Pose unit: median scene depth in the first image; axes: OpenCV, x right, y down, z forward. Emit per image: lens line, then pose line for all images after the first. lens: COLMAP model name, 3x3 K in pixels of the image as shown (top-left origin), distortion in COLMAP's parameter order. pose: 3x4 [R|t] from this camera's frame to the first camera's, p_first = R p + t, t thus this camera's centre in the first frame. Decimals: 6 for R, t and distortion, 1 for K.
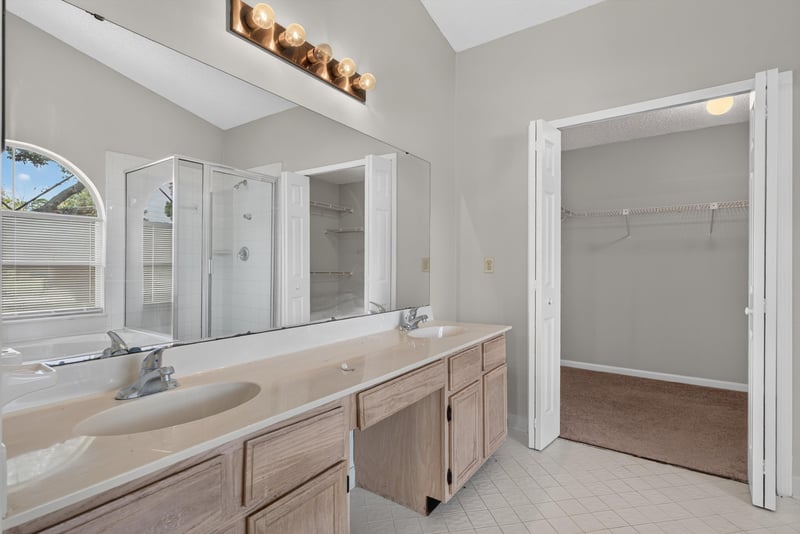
lens RADIAL K [[384.2, 0, 400.5], [0, 384.2, 267.2], [0, 0, 1]] dist [-0.000549, -0.001040]
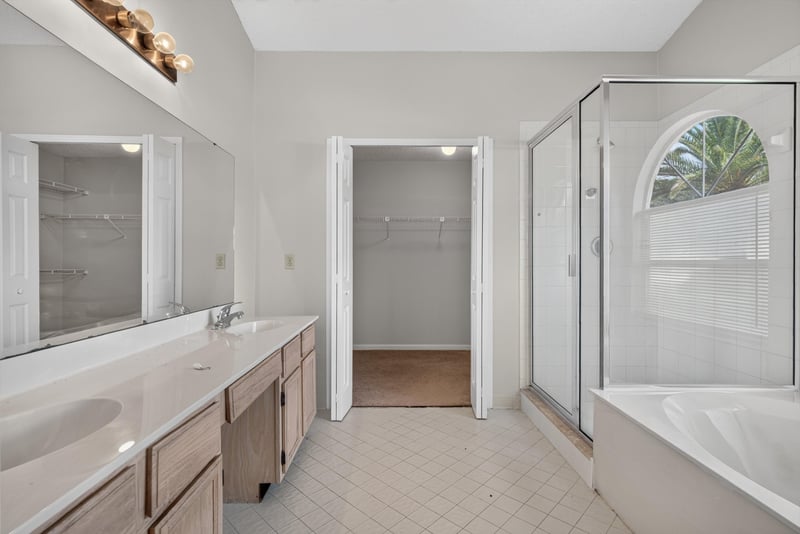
lens RADIAL K [[384.2, 0, 400.5], [0, 384.2, 267.2], [0, 0, 1]] dist [-0.000549, -0.001040]
pose [[0.807726, -0.007787, 0.589507, -0.181968], [0.002750, 0.999952, 0.009441, 0.001148], [-0.589552, -0.006005, 0.807708, -0.047349]]
